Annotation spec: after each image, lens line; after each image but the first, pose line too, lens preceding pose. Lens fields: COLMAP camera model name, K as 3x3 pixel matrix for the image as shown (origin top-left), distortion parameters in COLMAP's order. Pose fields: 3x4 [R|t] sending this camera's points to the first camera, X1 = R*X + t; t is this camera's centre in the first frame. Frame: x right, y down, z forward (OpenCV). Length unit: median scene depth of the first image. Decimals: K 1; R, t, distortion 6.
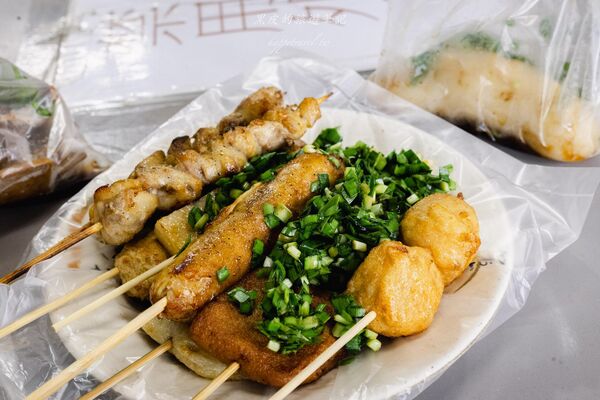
lens RADIAL K [[1018.9, 0, 300.0], [0, 1018.9, 200.0], [0, 0, 1]] dist [-0.017809, -0.014621]
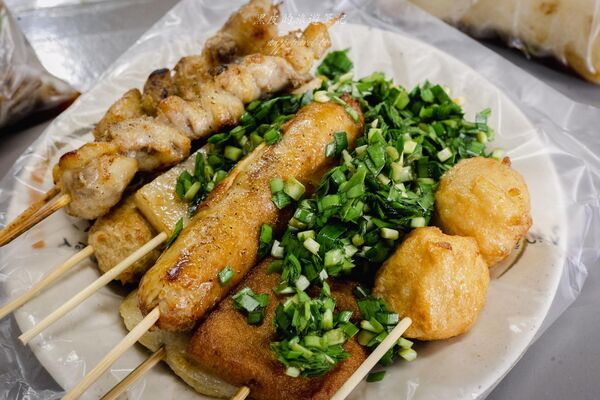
lens RADIAL K [[1018.9, 0, 300.0], [0, 1018.9, 200.0], [0, 0, 1]] dist [-0.017809, -0.014621]
pose [[0.998573, -0.014951, 0.051266, -0.052405], [0.003780, 0.977390, 0.211409, -0.145929], [-0.053268, -0.210913, 0.976052, 0.191802]]
